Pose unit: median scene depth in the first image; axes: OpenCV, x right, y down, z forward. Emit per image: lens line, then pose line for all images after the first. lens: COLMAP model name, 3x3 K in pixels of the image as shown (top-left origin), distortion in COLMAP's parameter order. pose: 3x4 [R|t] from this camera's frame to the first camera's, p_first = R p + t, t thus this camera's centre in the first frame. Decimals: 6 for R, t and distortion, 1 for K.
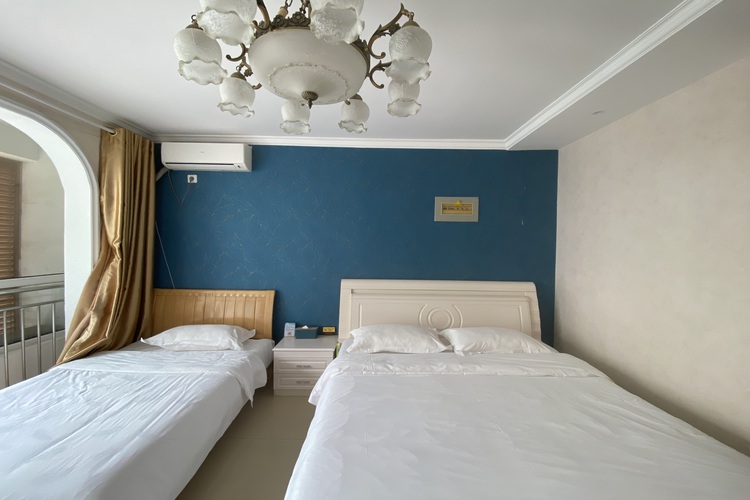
lens RADIAL K [[304.9, 0, 375.4], [0, 304.9, 245.2], [0, 0, 1]] dist [0.013887, -0.000775]
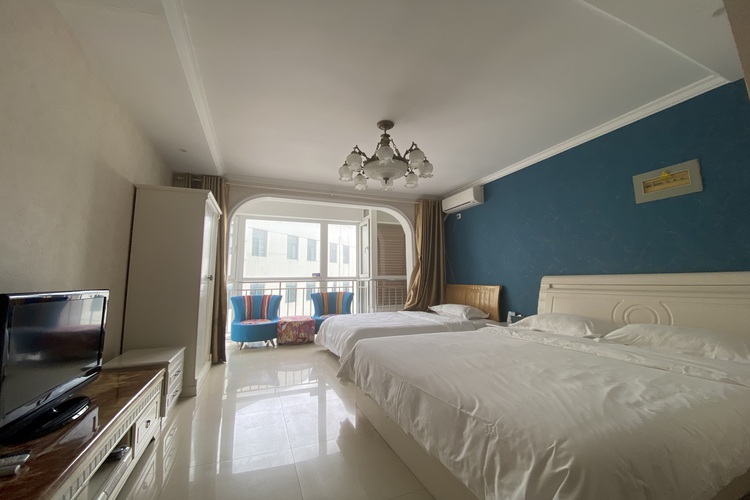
lens RADIAL K [[304.9, 0, 378.9], [0, 304.9, 250.4], [0, 0, 1]] dist [0.013887, -0.000775]
pose [[0.369079, -0.109201, -0.922961, 0.738841], [0.029143, 0.993945, -0.105945, 0.124963], [0.928941, 0.012204, 0.370026, 0.012803]]
